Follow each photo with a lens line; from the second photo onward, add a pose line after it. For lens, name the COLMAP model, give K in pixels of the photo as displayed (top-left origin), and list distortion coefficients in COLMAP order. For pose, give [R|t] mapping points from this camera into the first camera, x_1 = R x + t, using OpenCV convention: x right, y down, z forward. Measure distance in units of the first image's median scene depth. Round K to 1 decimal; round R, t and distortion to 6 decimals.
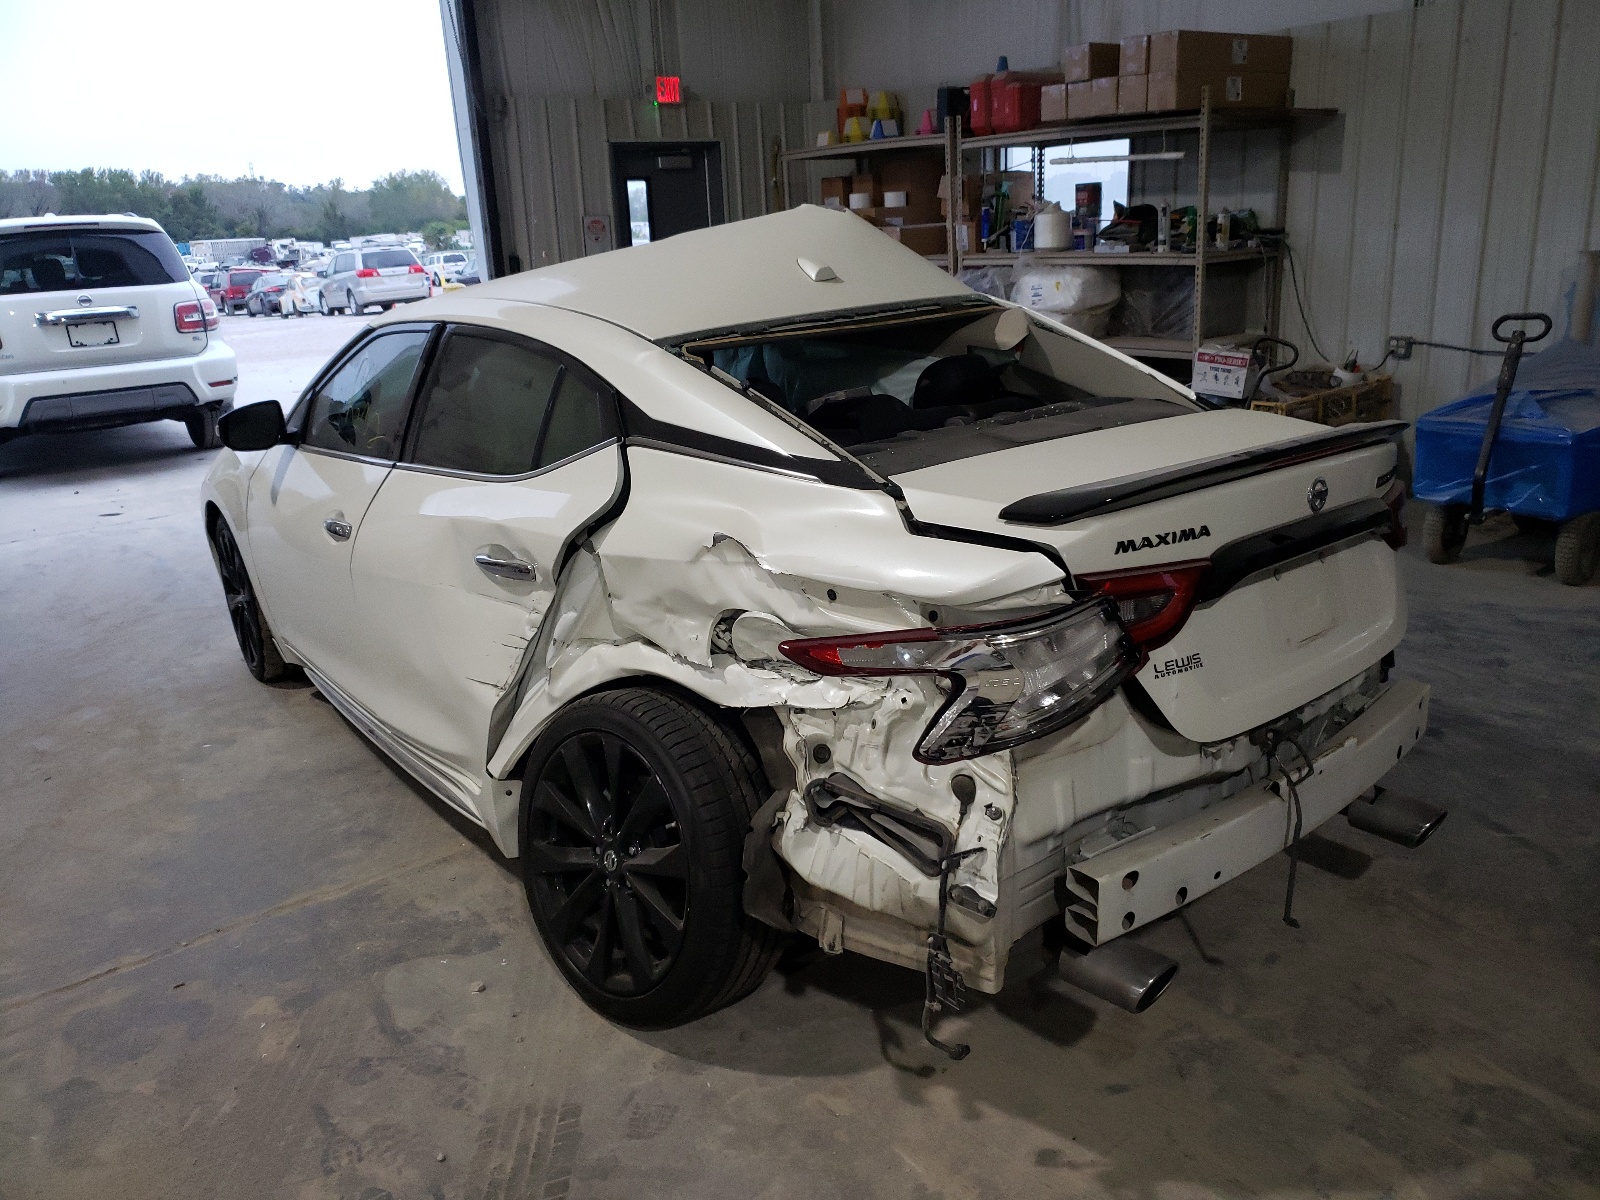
lens RADIAL K [[1282.5, 0, 800.0], [0, 1282.5, 600.0], [0, 0, 1]] dist [-0.002431, -0.000717]
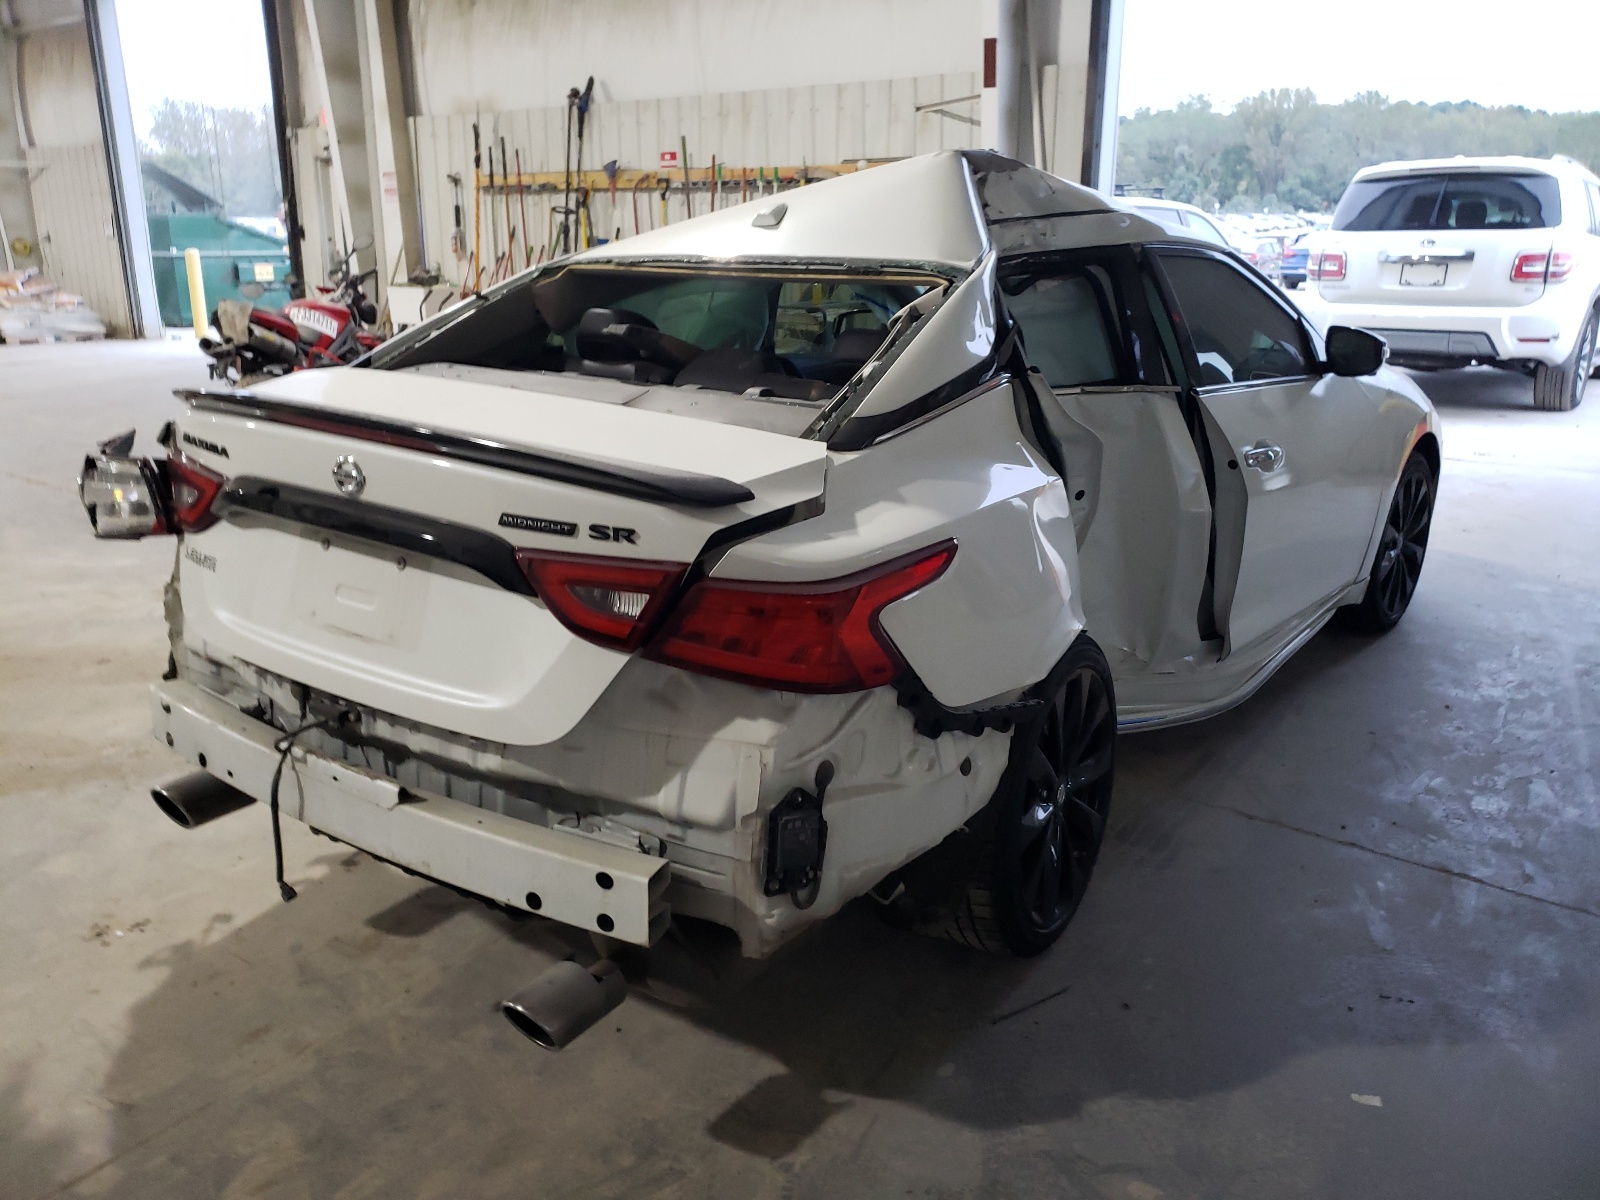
lens RADIAL K [[1282.5, 0, 800.0], [0, 1282.5, 600.0], [0, 0, 1]] dist [-0.002431, -0.000717]
pose [[0.206251, 0.313468, -0.926930, 0.885417], [-0.275650, 0.927546, 0.252341, -0.209103], [0.938870, 0.203463, 0.277715, 0.722397]]
